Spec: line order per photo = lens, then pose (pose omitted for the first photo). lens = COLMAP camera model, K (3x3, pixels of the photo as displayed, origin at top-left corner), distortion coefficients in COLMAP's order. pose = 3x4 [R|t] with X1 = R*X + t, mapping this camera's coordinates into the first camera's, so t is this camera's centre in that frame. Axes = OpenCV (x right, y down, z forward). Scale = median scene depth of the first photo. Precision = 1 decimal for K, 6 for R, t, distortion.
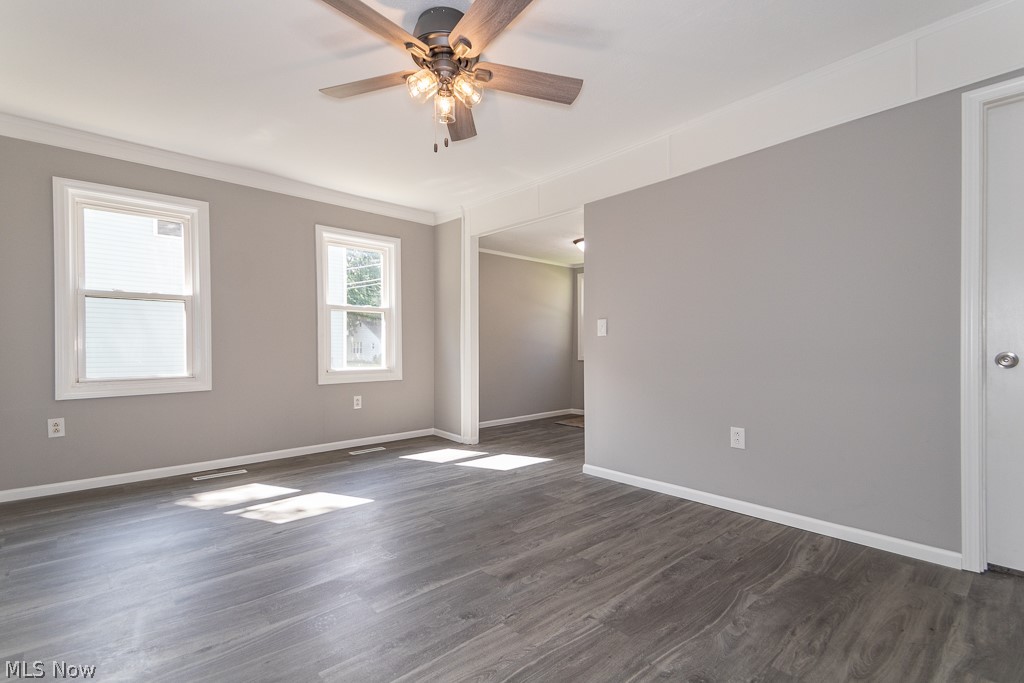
lens RADIAL K [[470.9, 0, 504.2], [0, 470.9, 342.6], [0, 0, 1]] dist [0.058635, -0.015374]
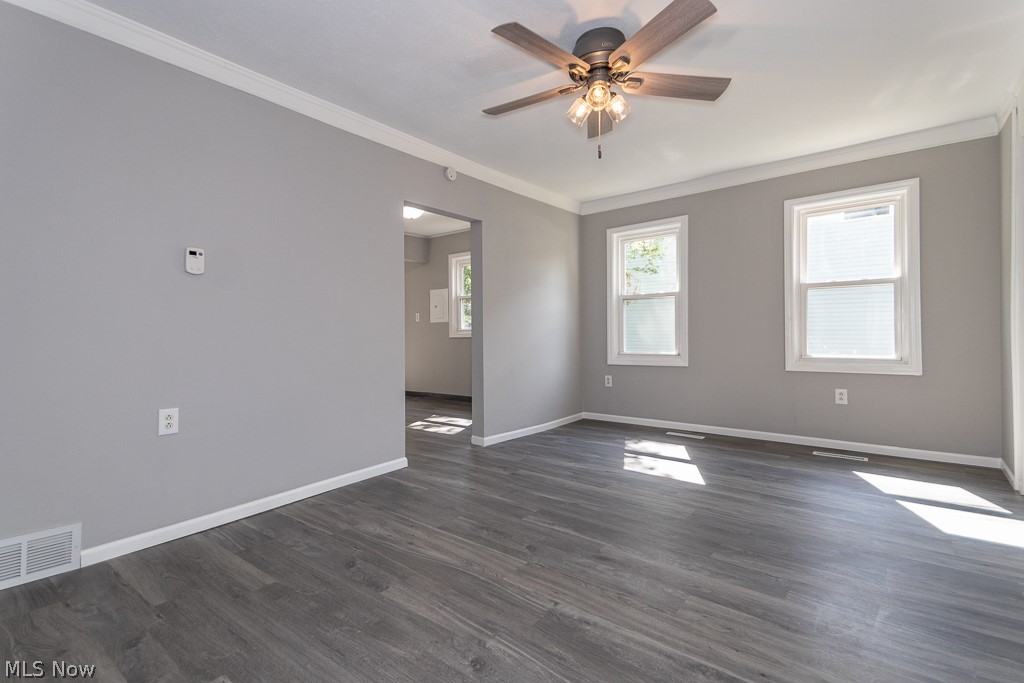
lens RADIAL K [[470.9, 0, 506.5], [0, 470.9, 339.8], [0, 0, 1]] dist [0.058635, -0.015374]
pose [[0.167477, 0.014669, -0.985767, 0.689759], [0.020032, 0.999632, 0.018278, -0.002783], [0.985672, -0.022808, 0.167122, 0.444296]]
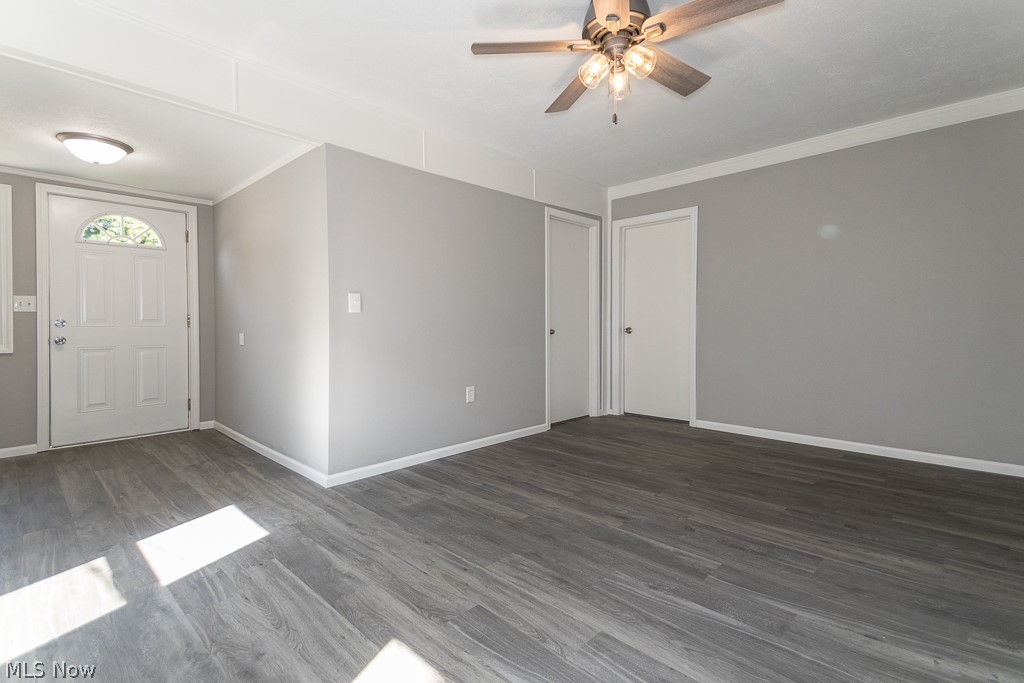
lens RADIAL K [[470.9, 0, 507.3], [0, 470.9, 338.4], [0, 0, 1]] dist [0.058635, -0.015374]
pose [[-0.070015, -0.023775, 0.997263, -0.818896], [-0.006536, 0.999705, 0.023375, 0.006569], [-0.997525, -0.004881, -0.070150, 0.966001]]
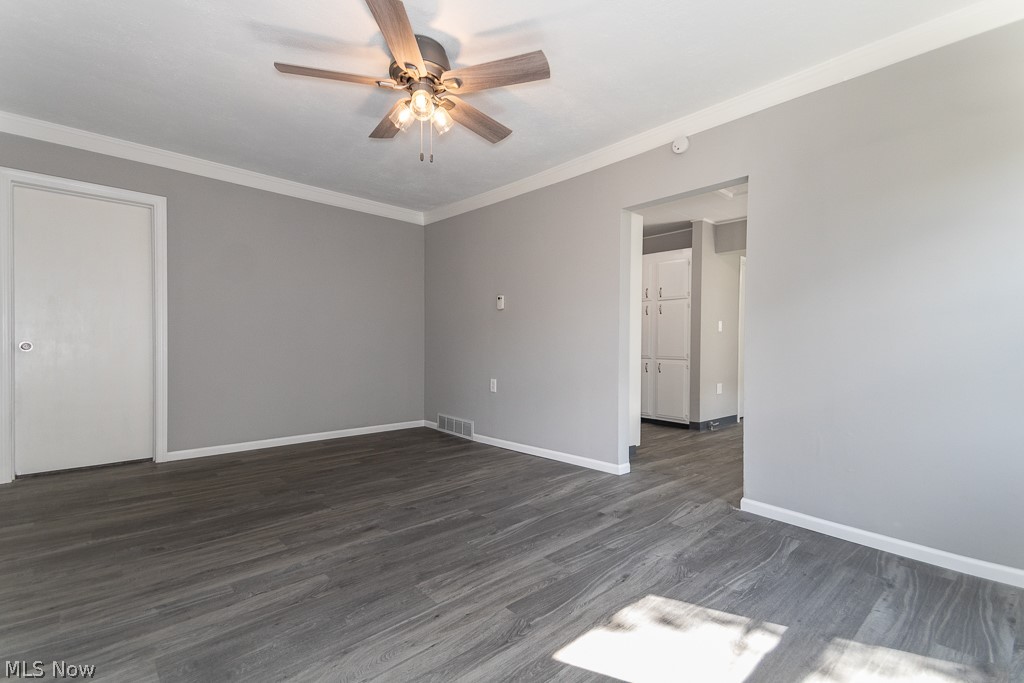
lens RADIAL K [[470.9, 0, 514.3], [0, 470.9, 341.9], [0, 0, 1]] dist [0.058635, -0.015374]
pose [[-0.999724, -0.005613, -0.022826, -0.232402], [-0.005302, 0.999893, -0.013644, 0.017363], [0.022900, -0.013519, -0.999646, 1.575065]]
